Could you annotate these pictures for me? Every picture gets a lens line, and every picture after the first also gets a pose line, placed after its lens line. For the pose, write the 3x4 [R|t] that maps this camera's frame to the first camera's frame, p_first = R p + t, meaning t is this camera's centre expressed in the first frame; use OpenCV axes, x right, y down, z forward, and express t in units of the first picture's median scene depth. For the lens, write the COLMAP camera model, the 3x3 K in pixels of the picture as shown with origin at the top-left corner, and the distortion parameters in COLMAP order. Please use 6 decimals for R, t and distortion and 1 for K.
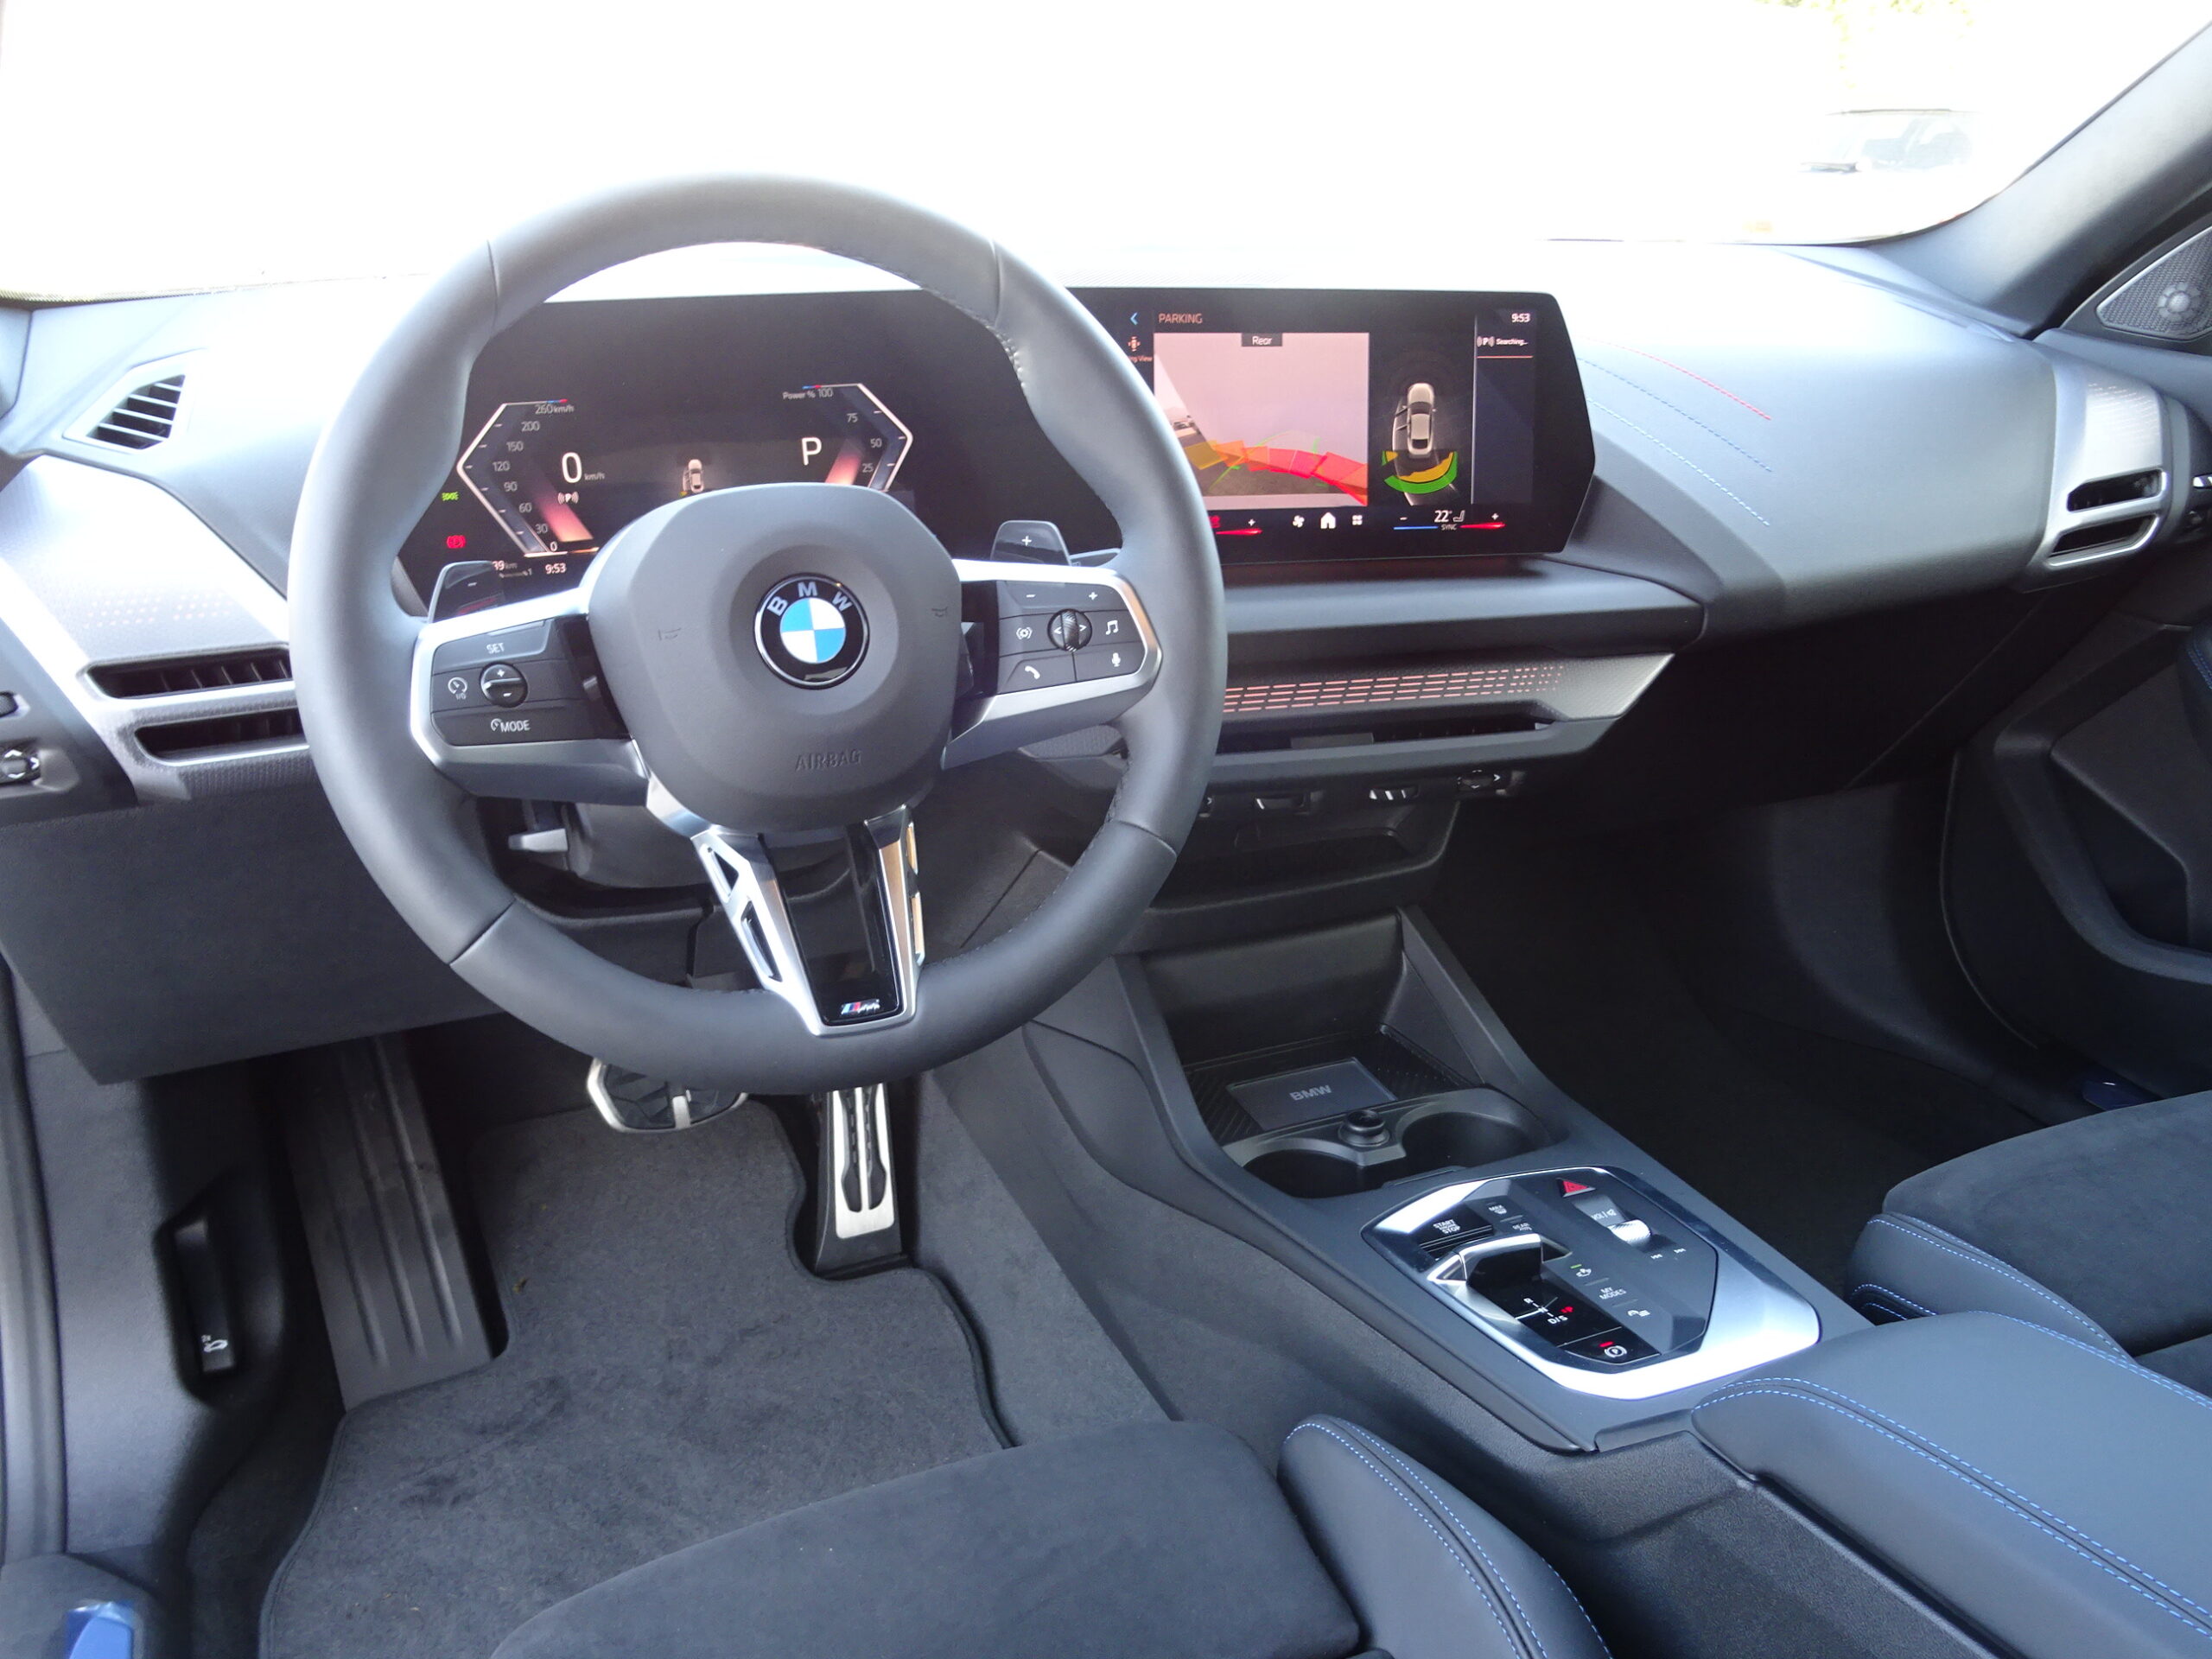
lens RADIAL K [[1885.8, 0, 1106.0], [0, 1885.8, 829.5], [0, 0, 1]] dist [0.001508, 0.000752]
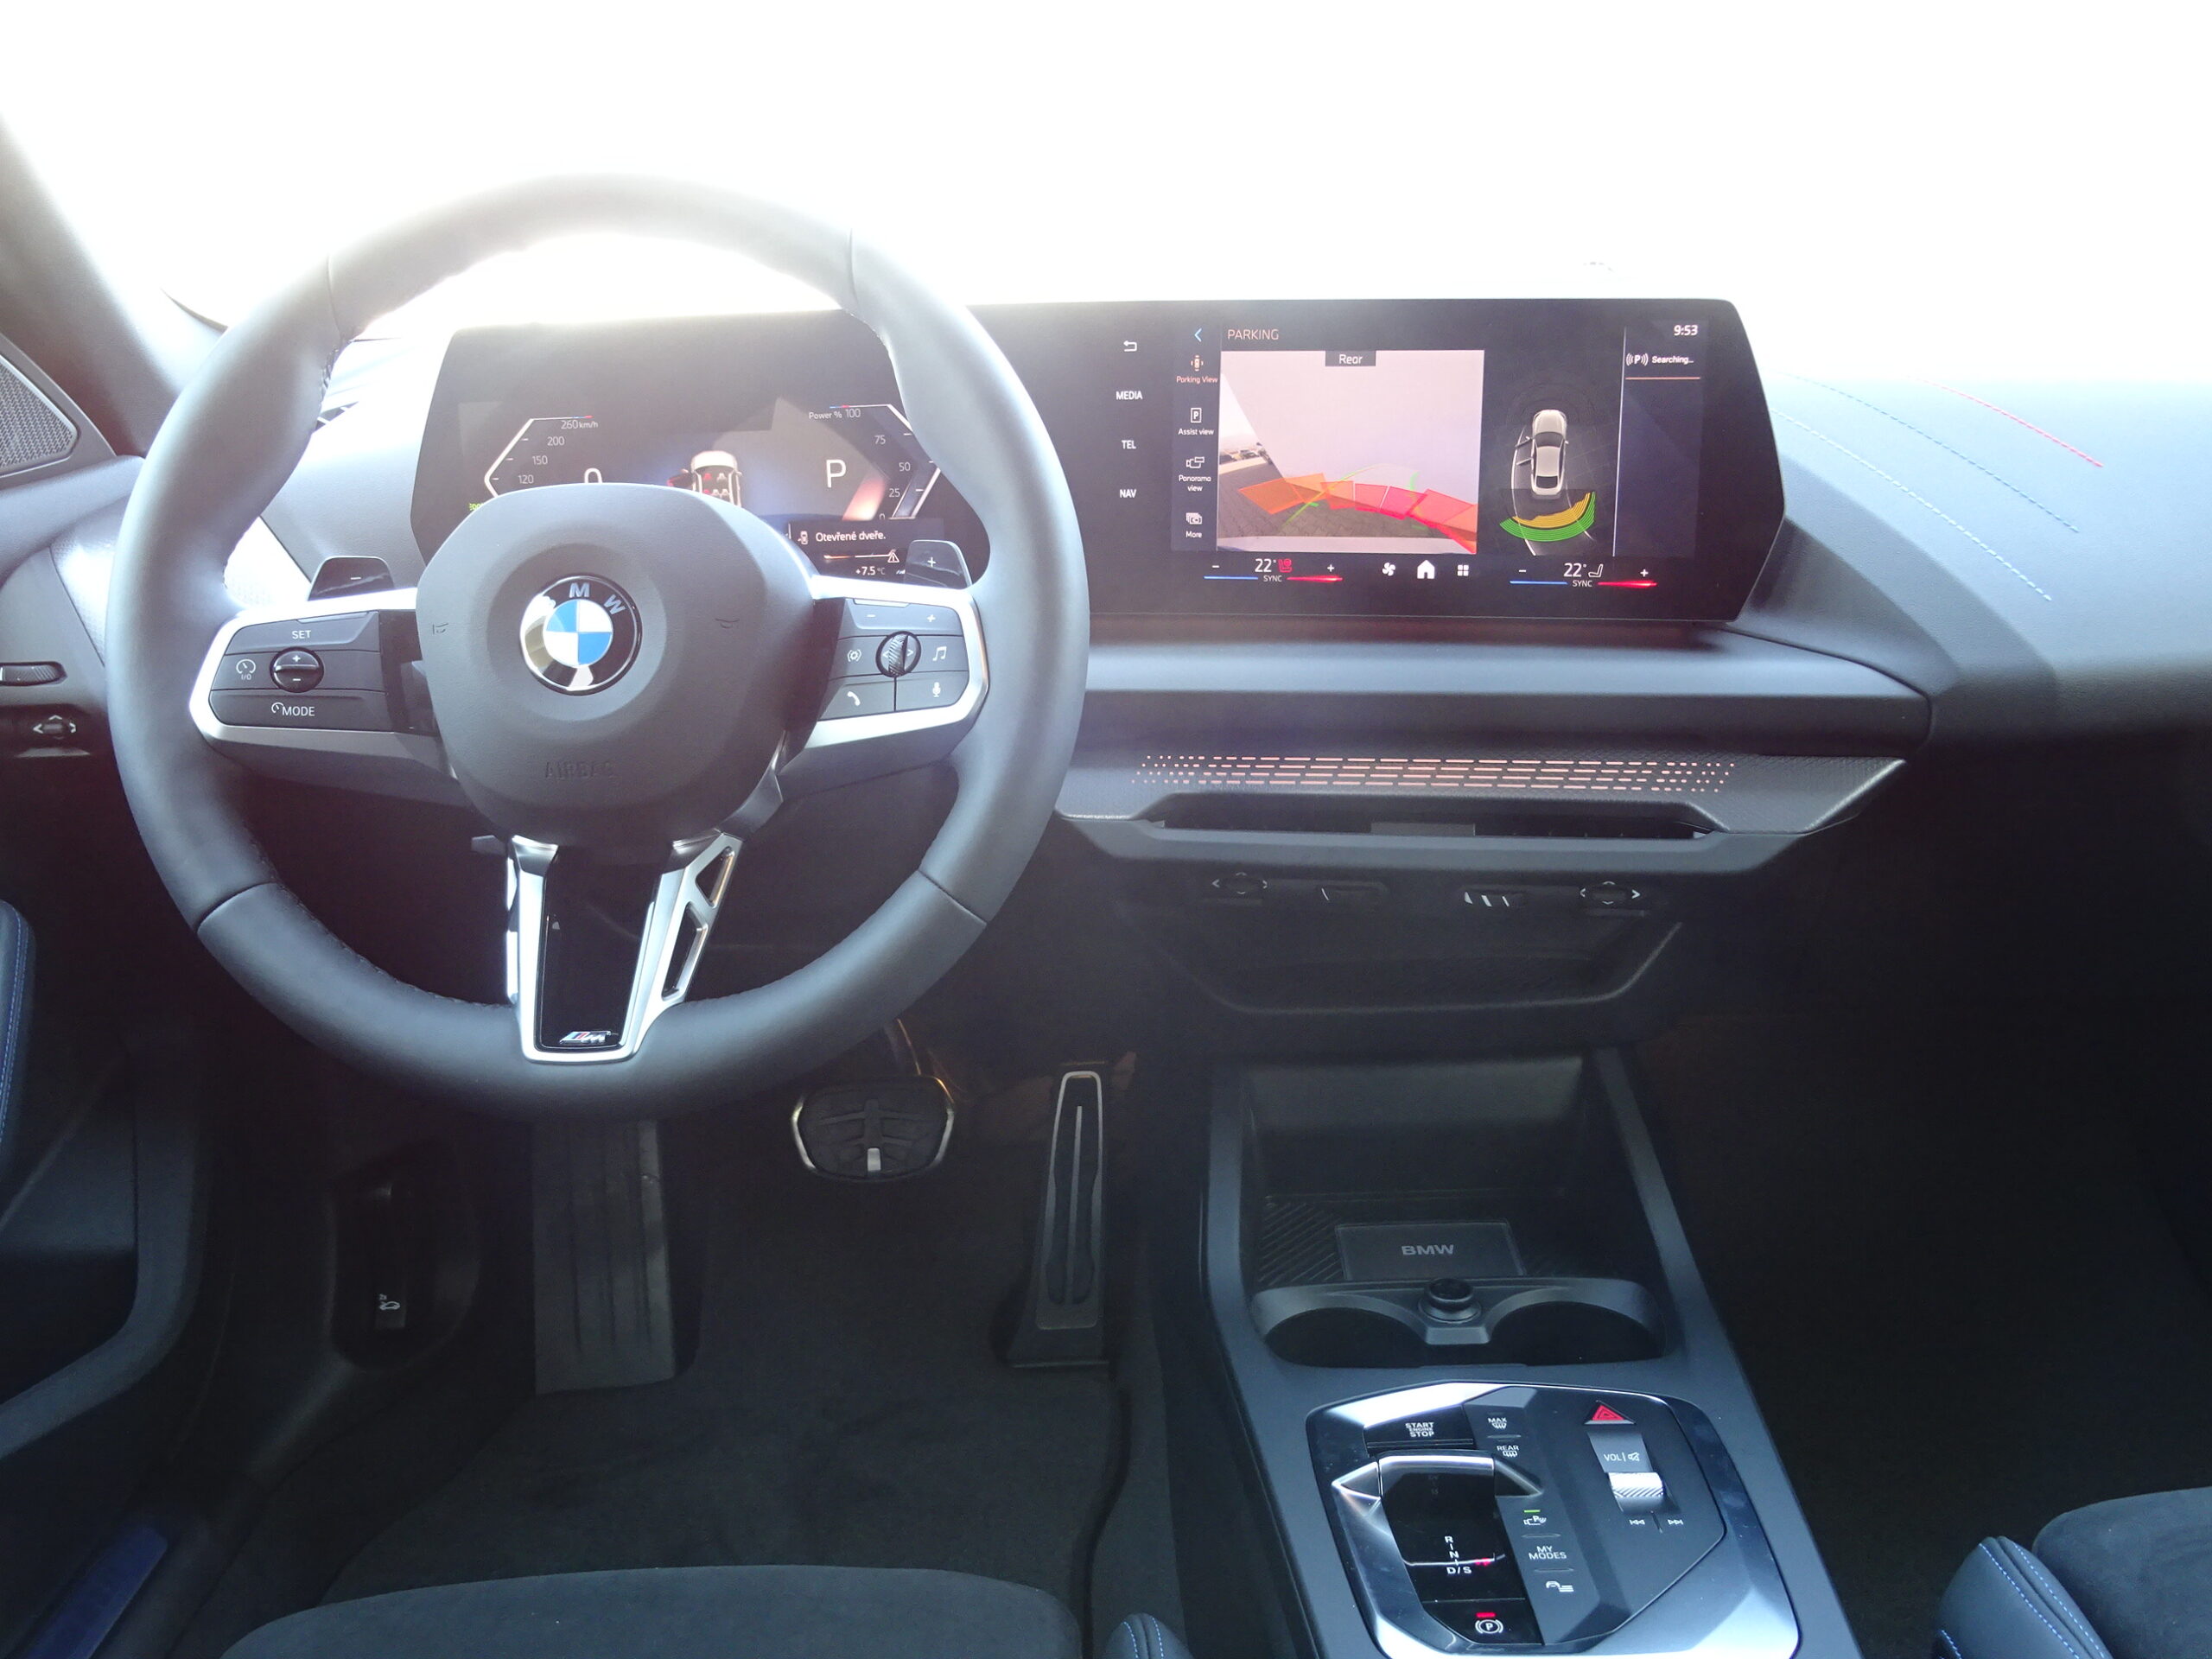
lens RADIAL K [[1899.6, 0, 1106.0], [0, 1899.6, 829.5], [0, 0, 1]] dist [0.000432, -0.001364]
pose [[0.912378, 0.085811, -0.400253, 0.341217], [-0.108396, 0.993523, -0.034084, -0.002707], [0.394736, 0.074484, 0.915771, 0.169495]]
